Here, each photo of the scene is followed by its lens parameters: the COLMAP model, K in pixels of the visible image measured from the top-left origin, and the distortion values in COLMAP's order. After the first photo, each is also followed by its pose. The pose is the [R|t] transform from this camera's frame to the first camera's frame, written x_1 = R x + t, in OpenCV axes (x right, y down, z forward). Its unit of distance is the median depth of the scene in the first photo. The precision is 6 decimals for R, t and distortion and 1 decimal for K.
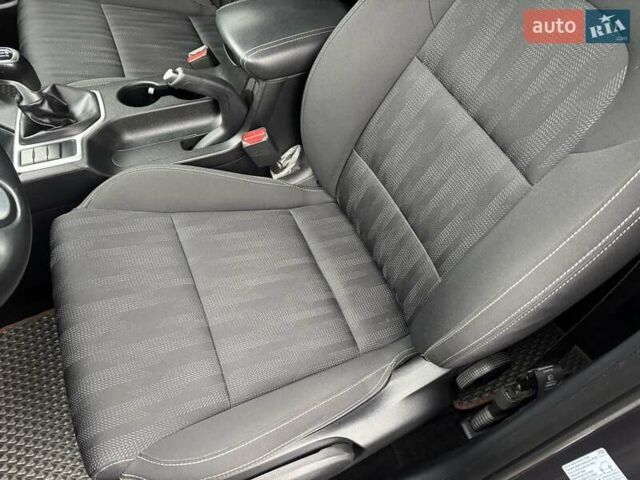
lens RADIAL K [[482.0, 0, 318.4], [0, 482.0, 235.1], [0, 0, 1]] dist [0.027502, -0.000690]
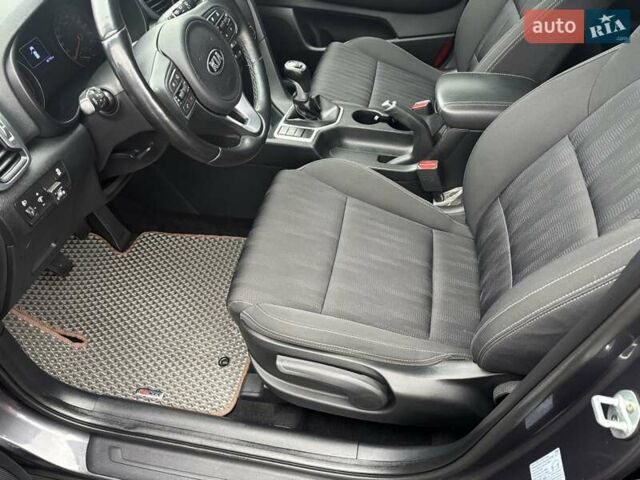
lens RADIAL K [[482.0, 0, 318.4], [0, 482.0, 235.1], [0, 0, 1]] dist [0.027502, -0.000690]
pose [[0.827295, 0.357675, -0.433187, 0.265014], [-0.421882, 0.904751, -0.058667, 0.175888], [0.370942, 0.231289, 0.899393, -0.250920]]
